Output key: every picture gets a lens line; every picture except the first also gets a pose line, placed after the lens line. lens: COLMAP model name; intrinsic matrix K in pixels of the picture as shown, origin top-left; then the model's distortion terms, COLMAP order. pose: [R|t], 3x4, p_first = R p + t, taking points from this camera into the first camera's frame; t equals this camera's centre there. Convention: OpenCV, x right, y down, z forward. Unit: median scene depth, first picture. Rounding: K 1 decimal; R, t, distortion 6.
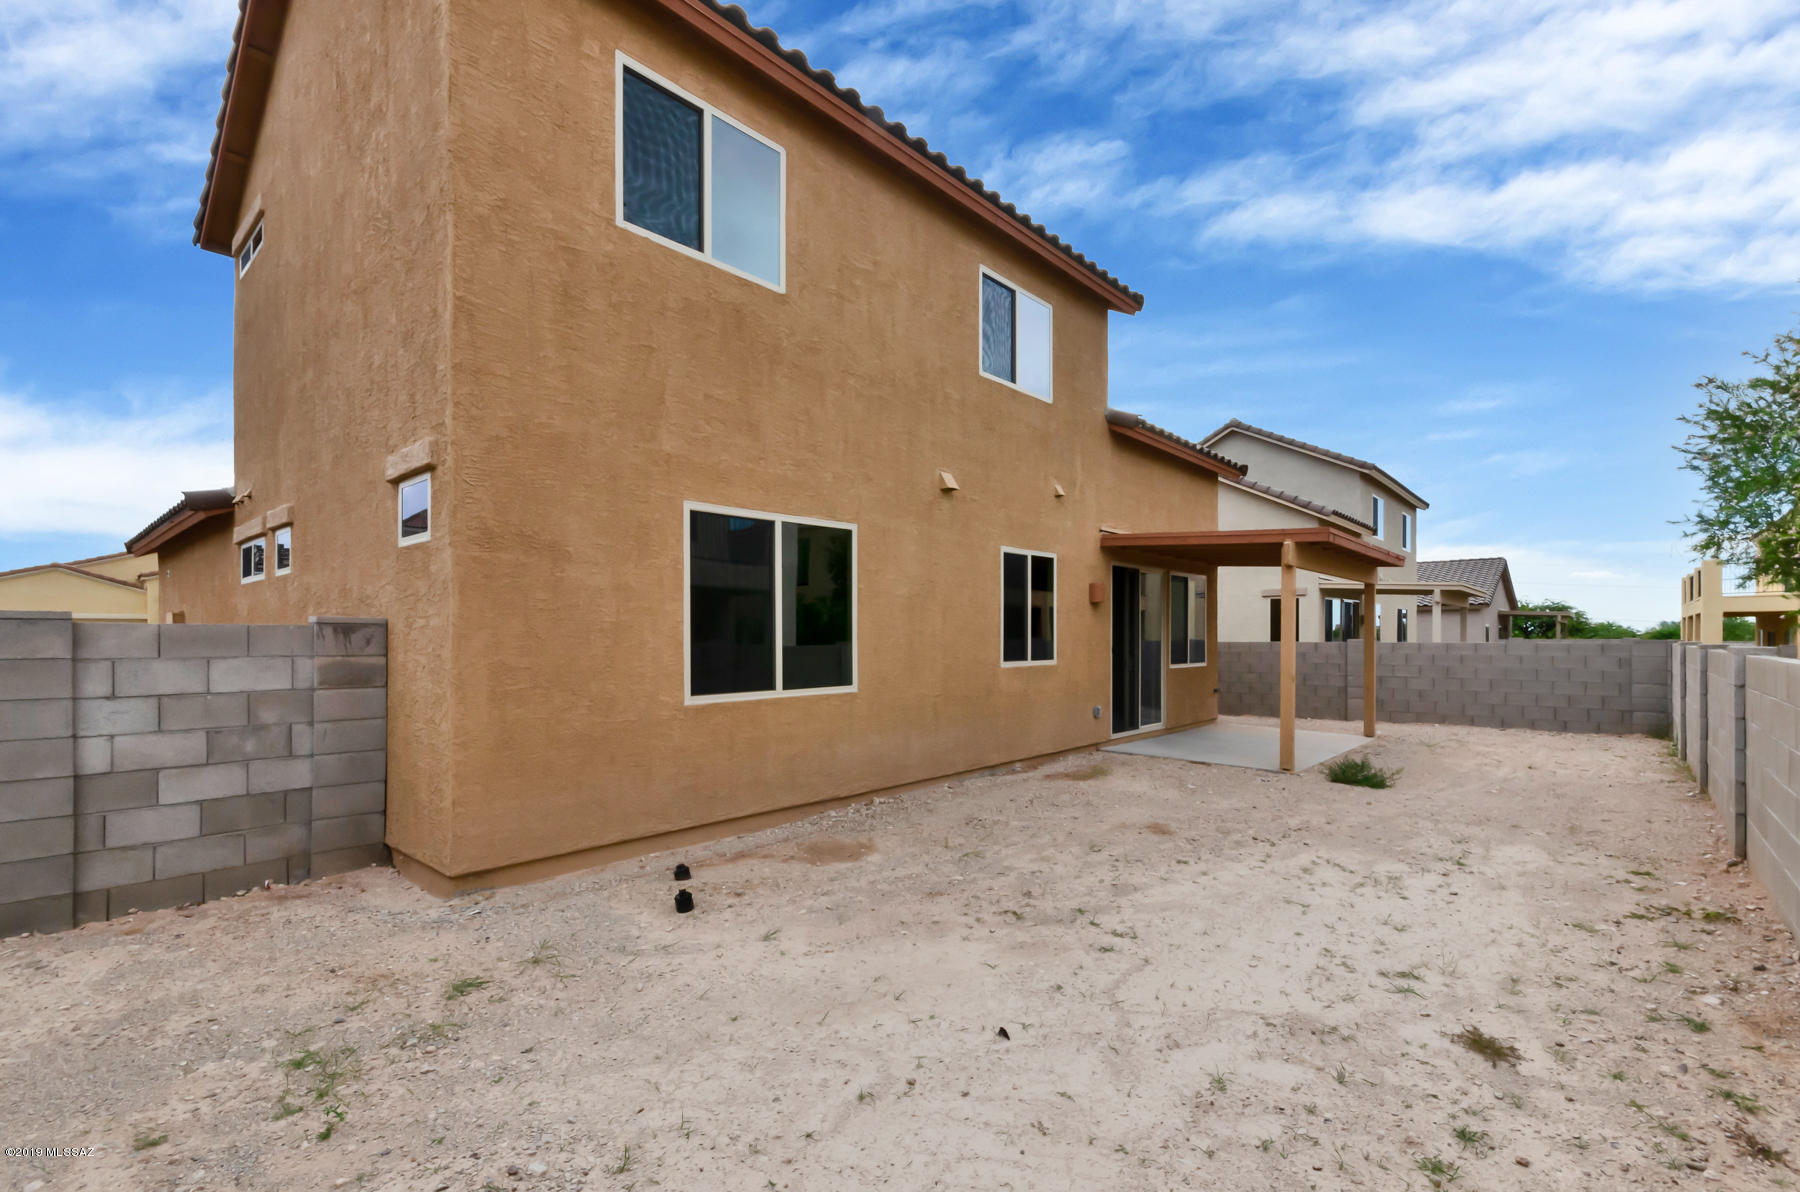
lens RADIAL K [[803.3, 0, 901.0], [0, 803.3, 635.1], [0, 0, 1]] dist [-0.000570, -0.000070]
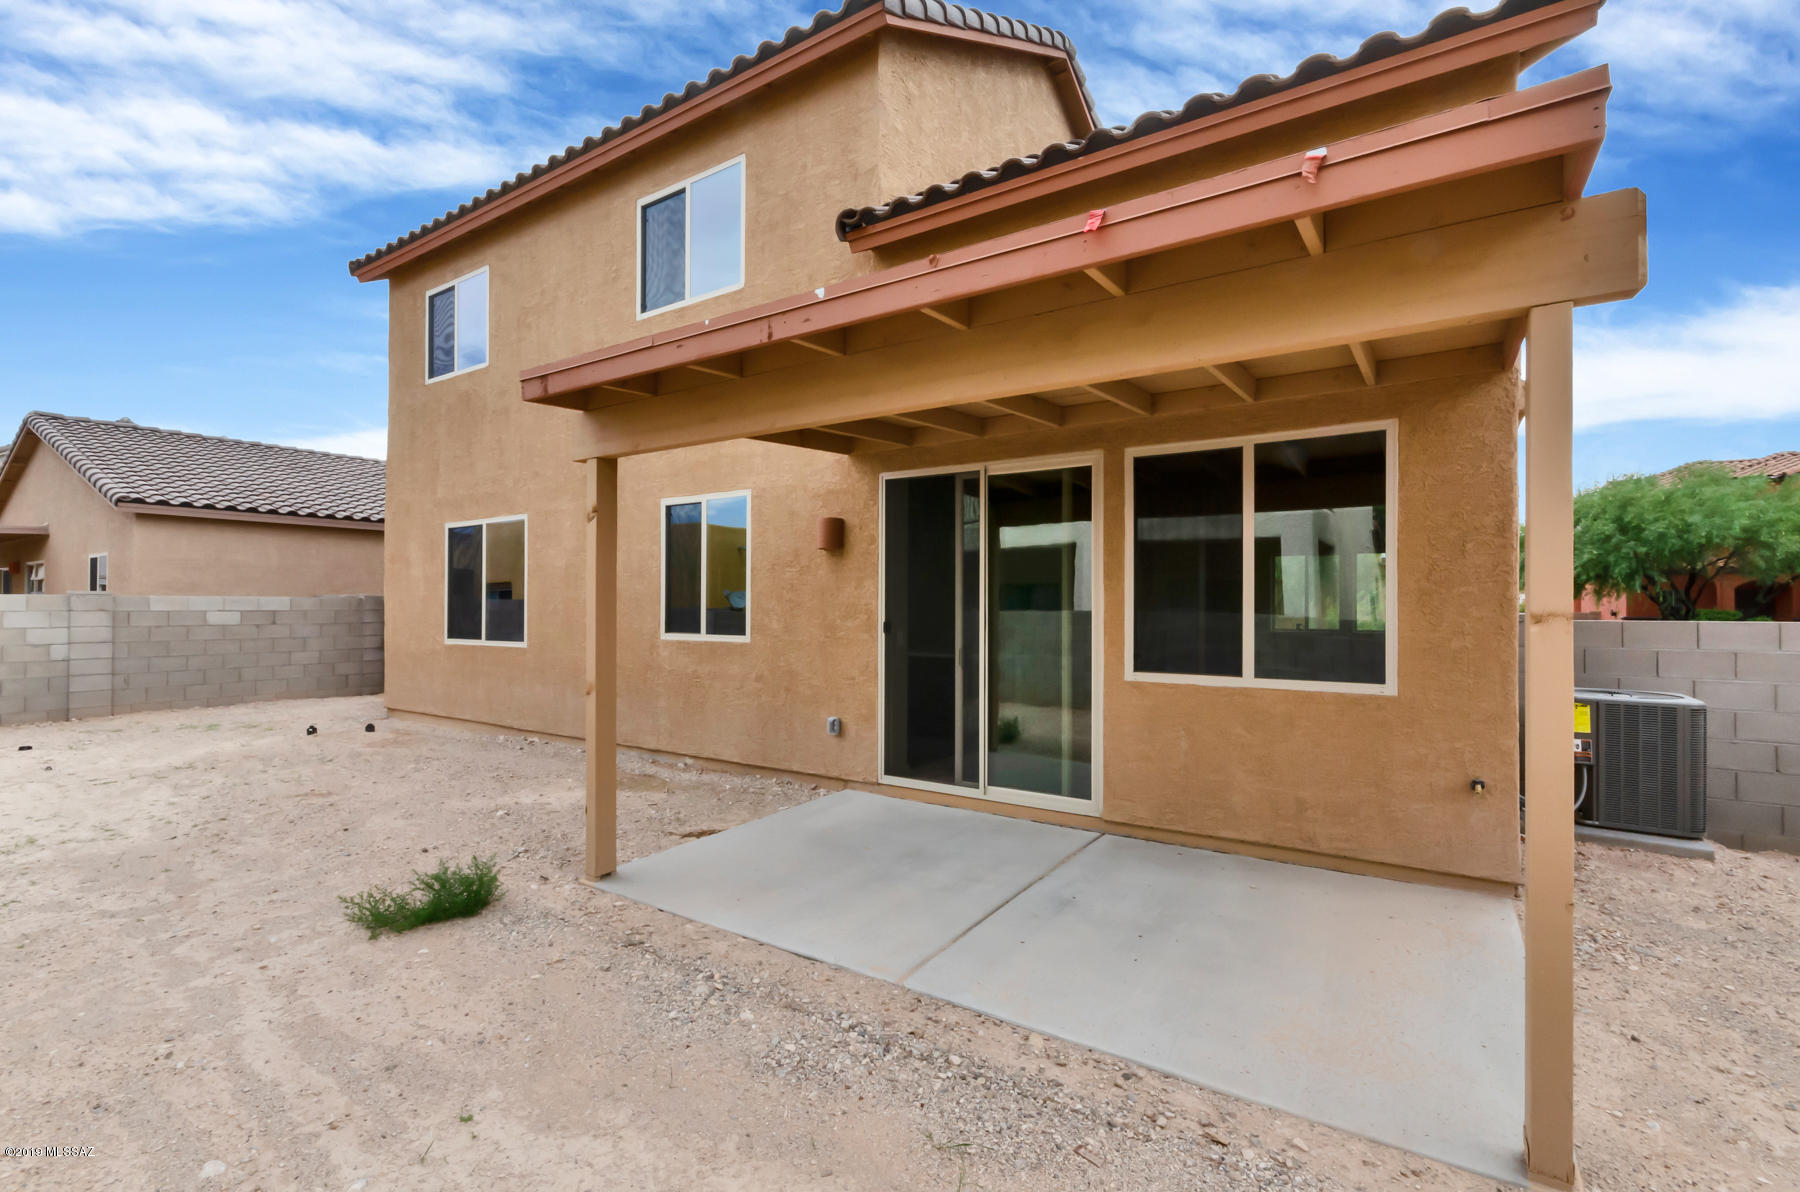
lens RADIAL K [[798.0, 0, 900.0], [0, 798.0, 596.0], [0, 0, 1]] dist [-0.000149, -0.000080]
pose [[0.133343, -0.008099, -0.991037, 1.012743], [0.001040, 0.999967, -0.008032, 0.000893], [0.991069, 0.000041, 0.133347, 1.139261]]
